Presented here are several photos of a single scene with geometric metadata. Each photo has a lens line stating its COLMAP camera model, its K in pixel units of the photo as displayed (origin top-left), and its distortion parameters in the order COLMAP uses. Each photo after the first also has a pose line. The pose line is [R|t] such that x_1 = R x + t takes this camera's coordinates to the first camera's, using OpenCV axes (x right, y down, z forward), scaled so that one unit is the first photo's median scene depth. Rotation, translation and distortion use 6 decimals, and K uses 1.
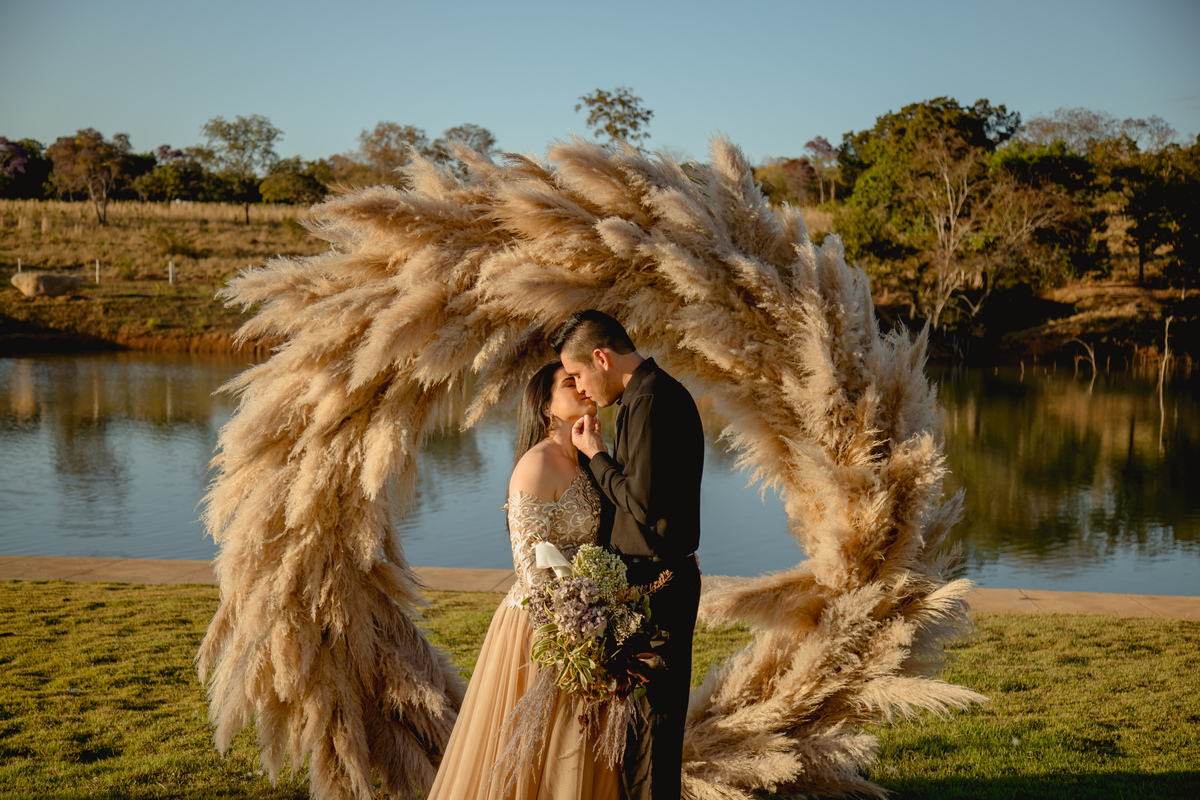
lens RADIAL K [[1858.2, 0, 600.0], [0, 1858.2, 400.0], [0, 0, 1]] dist [0.164482, 0.020286]
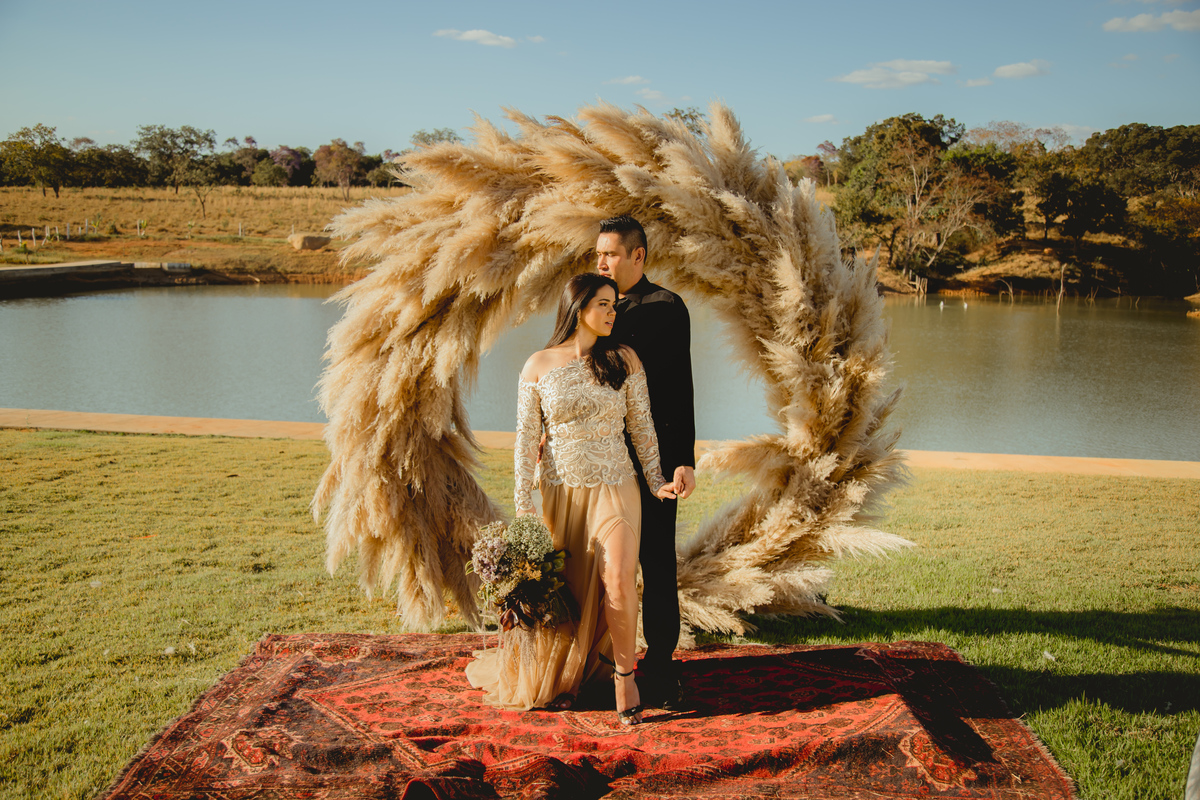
lens RADIAL K [[1205.2, 0, 600.0], [0, 1205.2, 400.0], [0, 0, 1]] dist [0.011998, 0.008249]
pose [[0.997463, 0.008610, -0.070659, 0.045977], [-0.003995, 0.997865, 0.065194, 0.008046], [0.071069, -0.064746, 0.995368, 0.168899]]
